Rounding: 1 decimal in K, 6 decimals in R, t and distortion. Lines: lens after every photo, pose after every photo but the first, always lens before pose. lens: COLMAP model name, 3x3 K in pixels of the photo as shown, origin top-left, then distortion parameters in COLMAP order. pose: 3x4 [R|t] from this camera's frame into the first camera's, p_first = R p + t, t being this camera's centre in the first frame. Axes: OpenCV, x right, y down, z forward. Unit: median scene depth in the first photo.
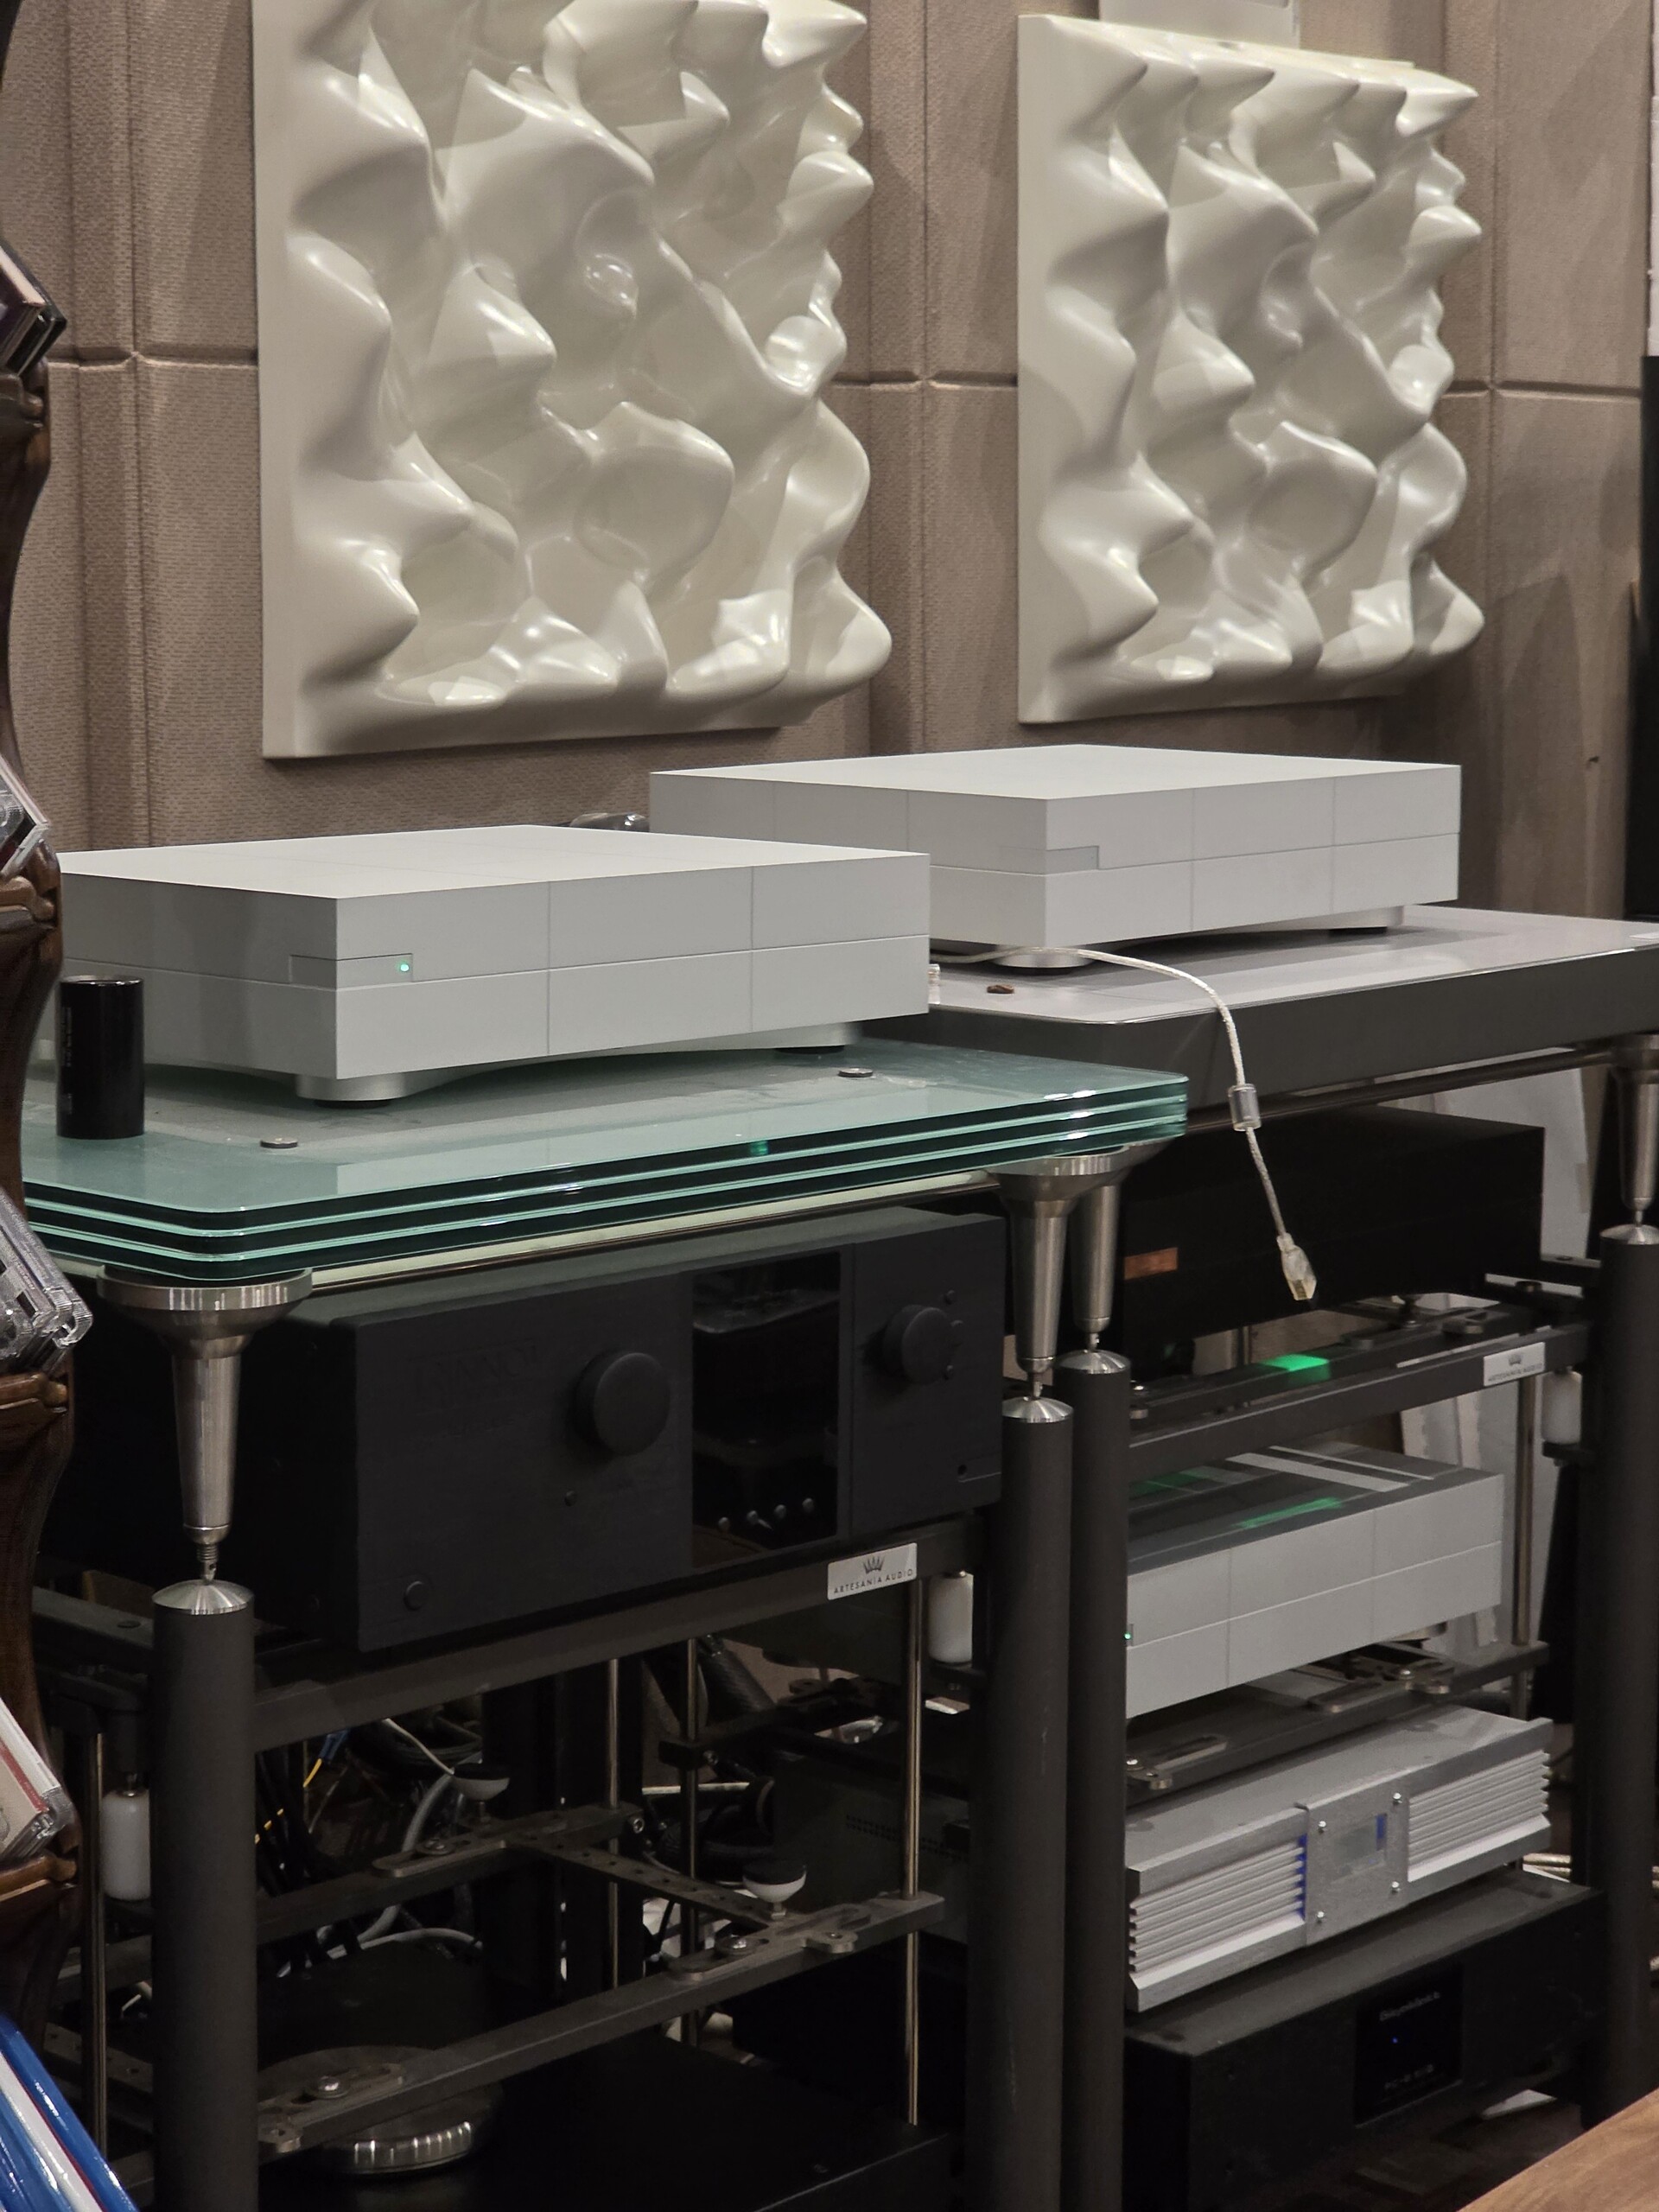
lens RADIAL K [[4123.2, 0, 829.5], [0, 4123.2, 1106.0], [0, 0, 1]] dist [-0.005183, 0.210832]
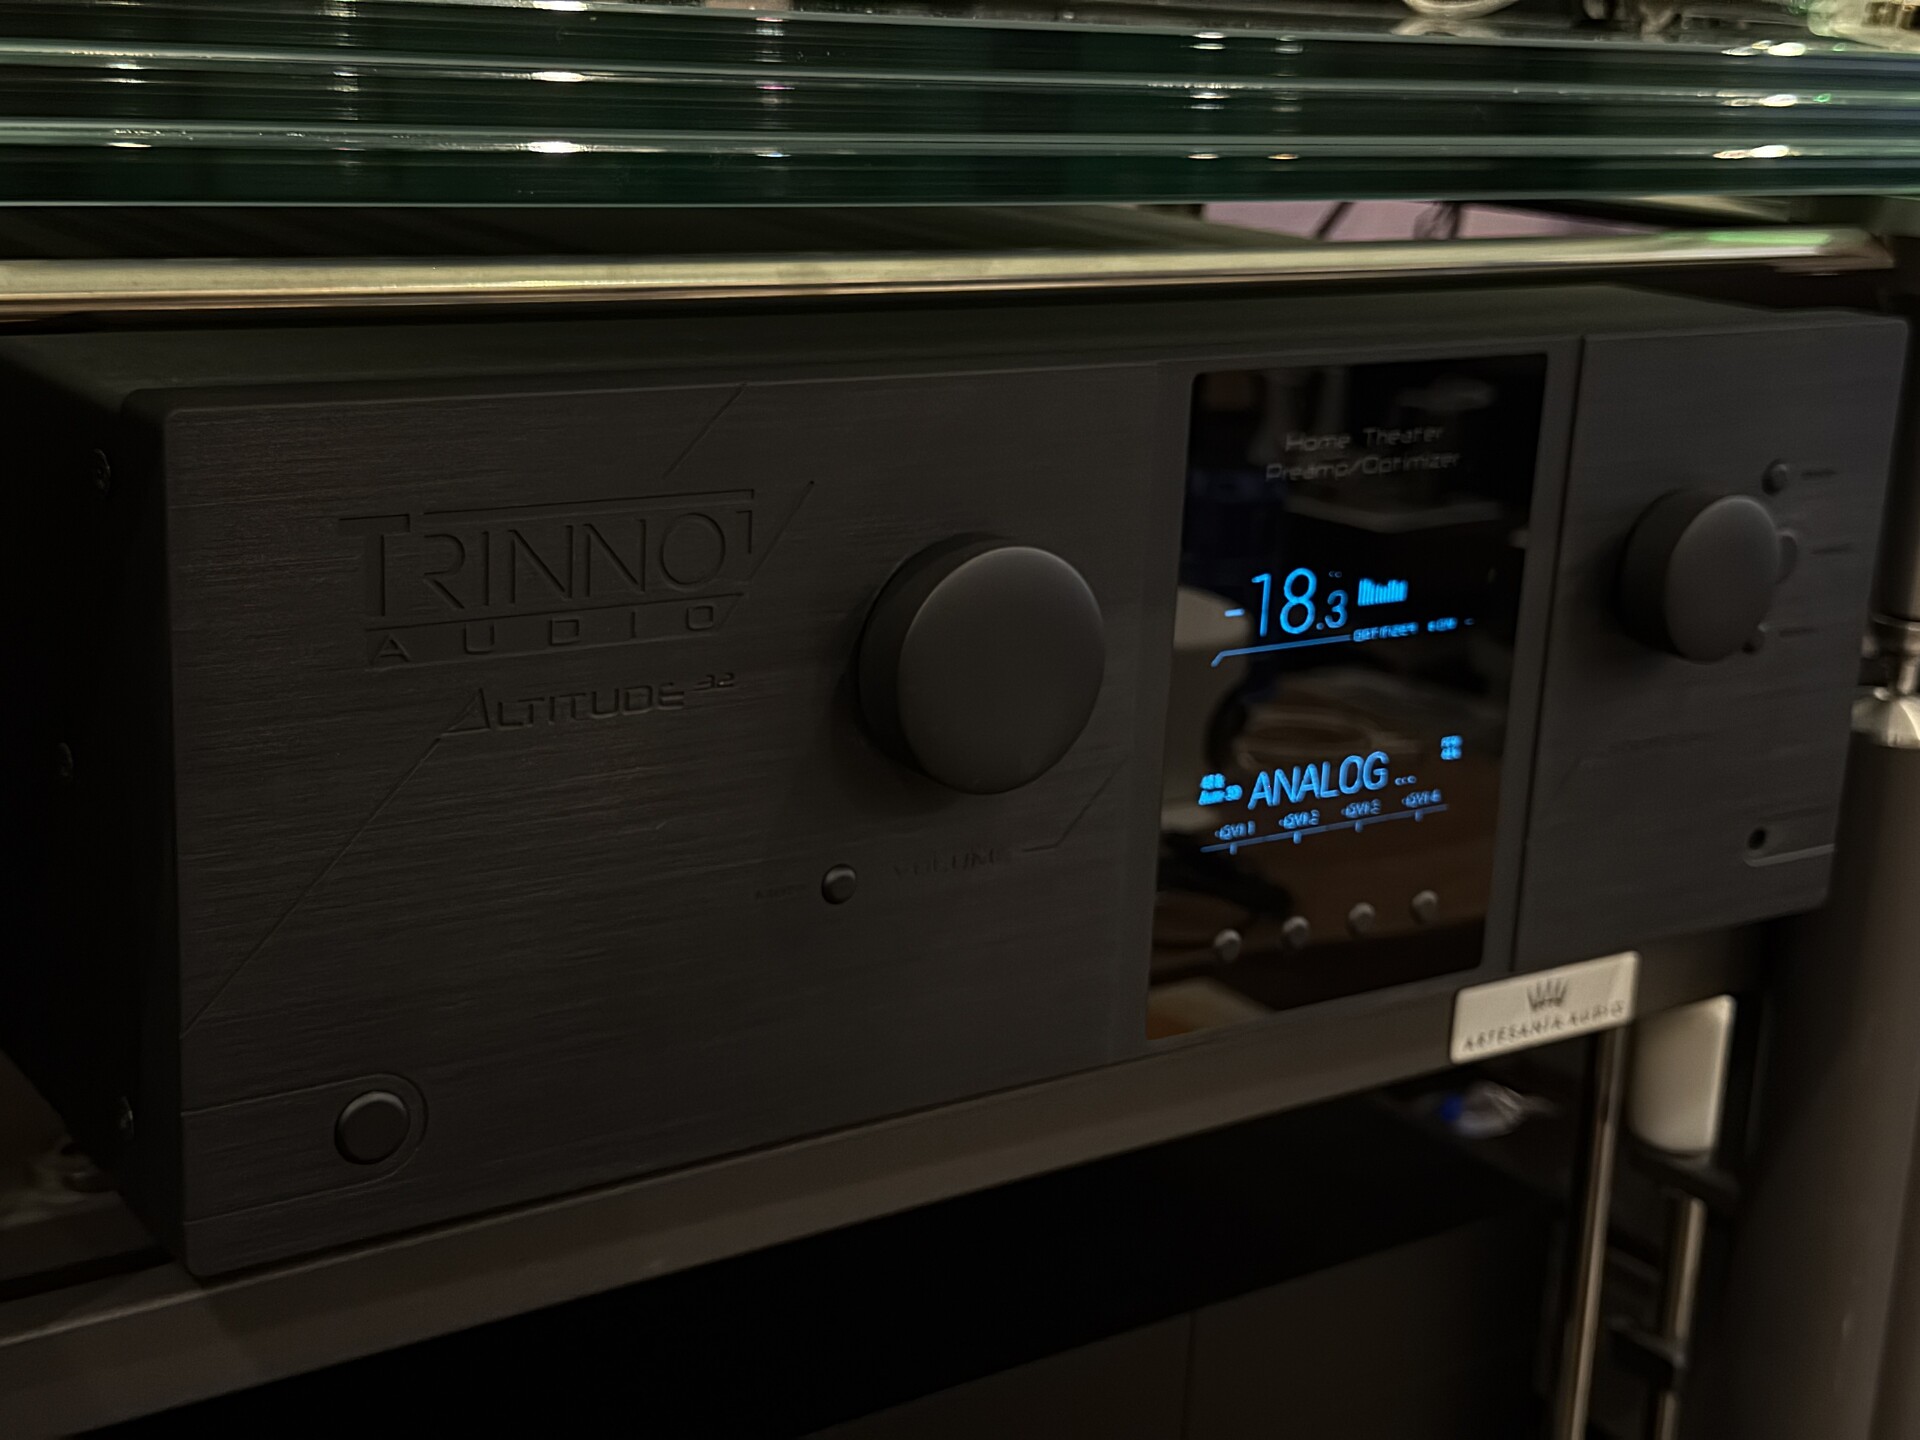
lens RADIAL K [[2628.0, 0, 893.1], [0, 2628.0, 716.8], [0, 0, 1]] dist [0.184994, -0.348416]
pose [[0.975397, 0.091804, -0.200431, -0.003883], [-0.066626, 0.989410, 0.128949, 0.026104], [0.210147, -0.112423, 0.971185, 0.437842]]
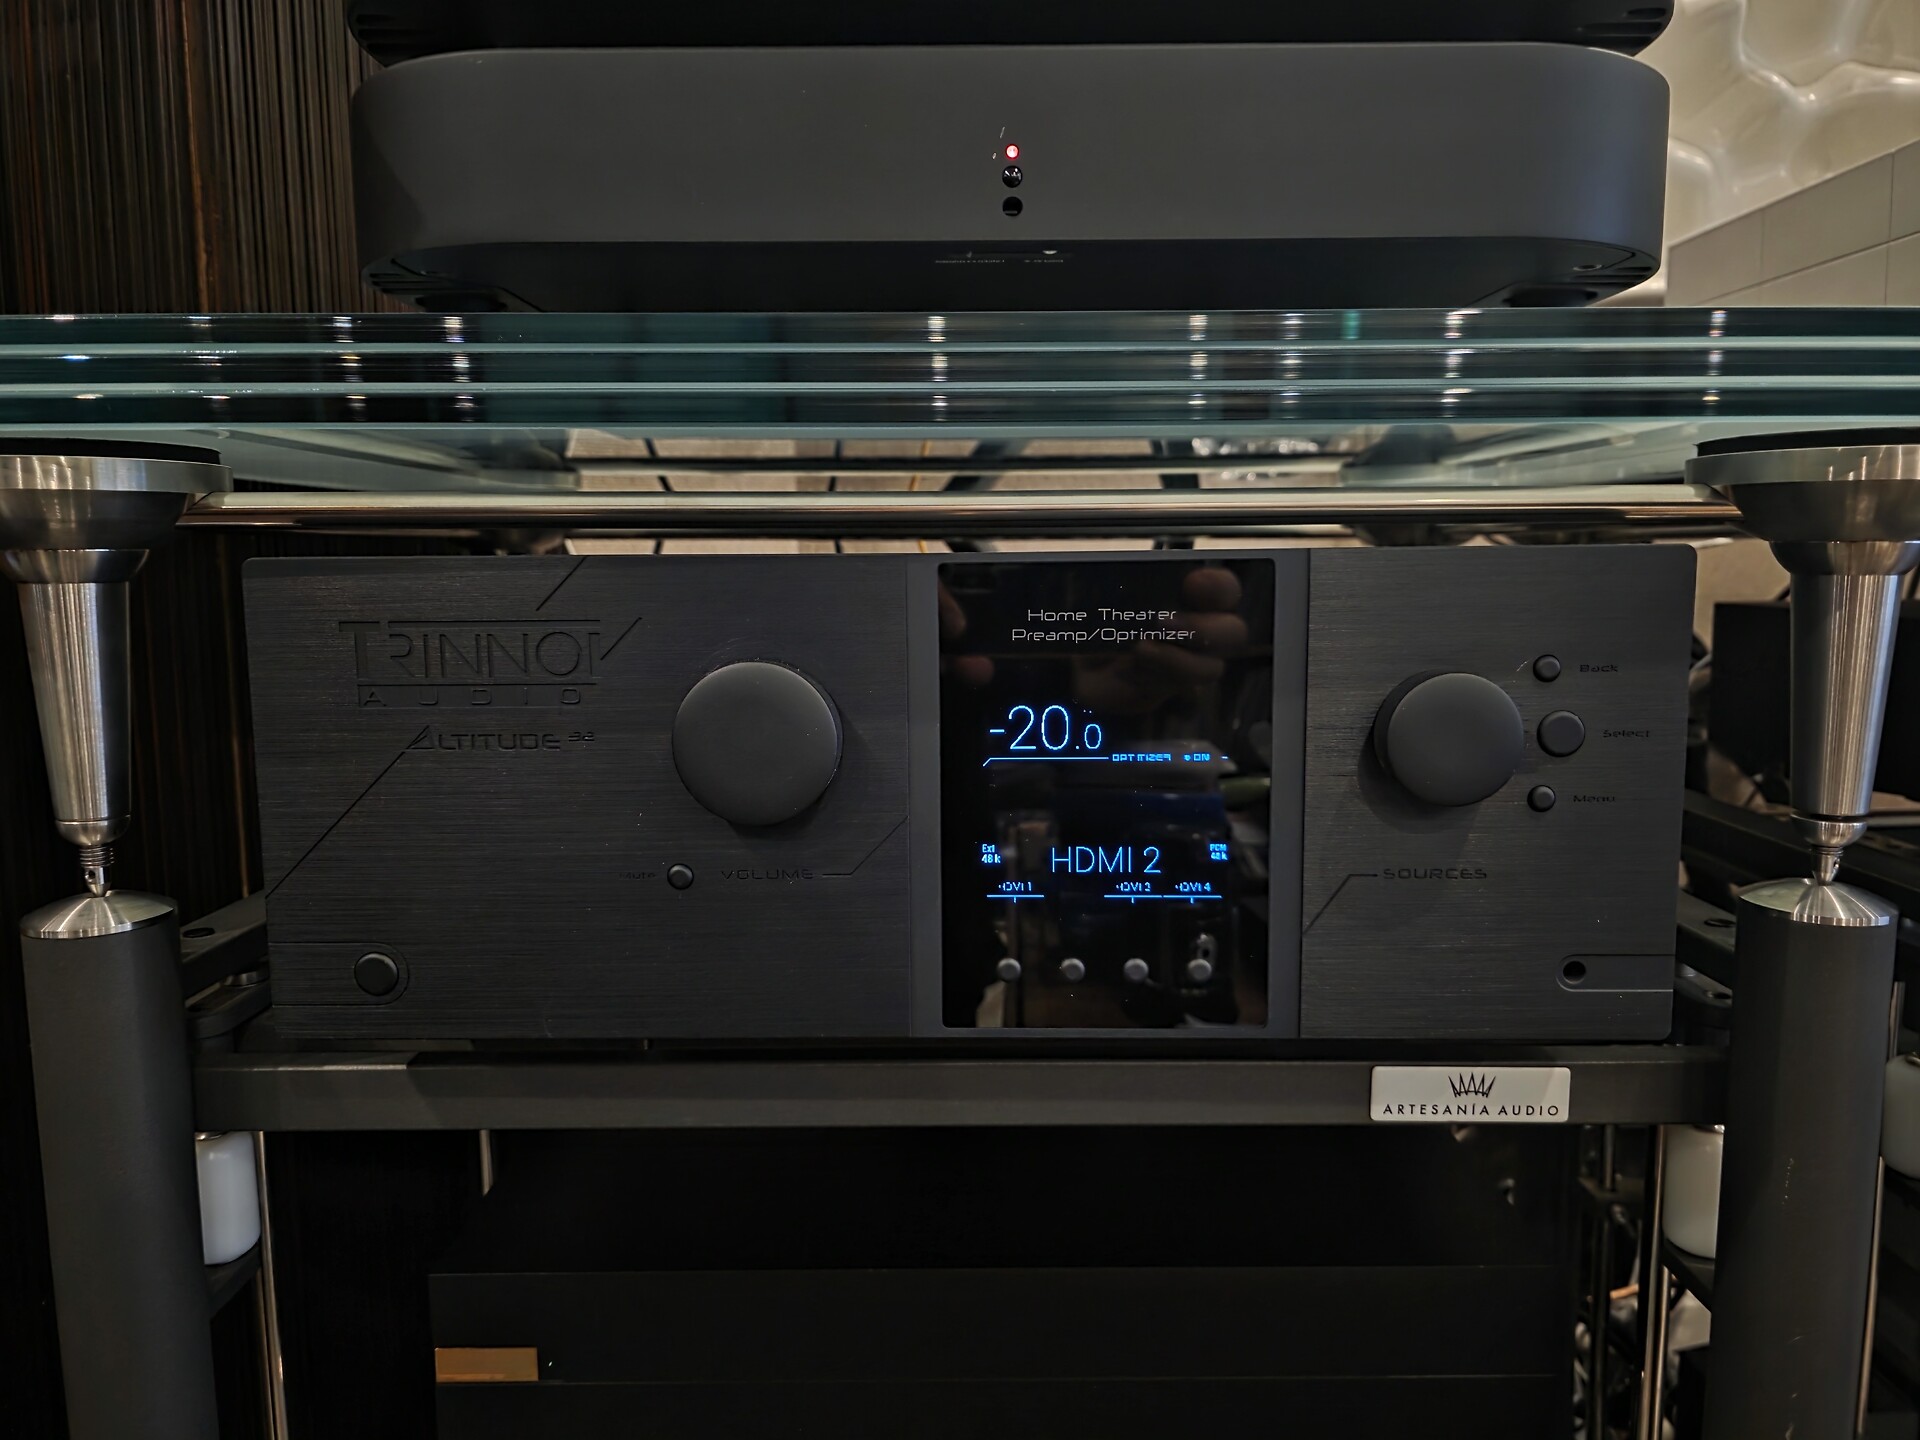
lens RADIAL K [[1318.5, 0, 960.0], [0, 1318.5, 720.0], [0, 0, 1]] dist [0.064427, -0.083031]
pose [[0.677900, 0.076885, -0.731122, 0.070831], [-0.089667, 0.995738, 0.021572, 0.036522], [0.729665, 0.050934, 0.681905, 0.521138]]
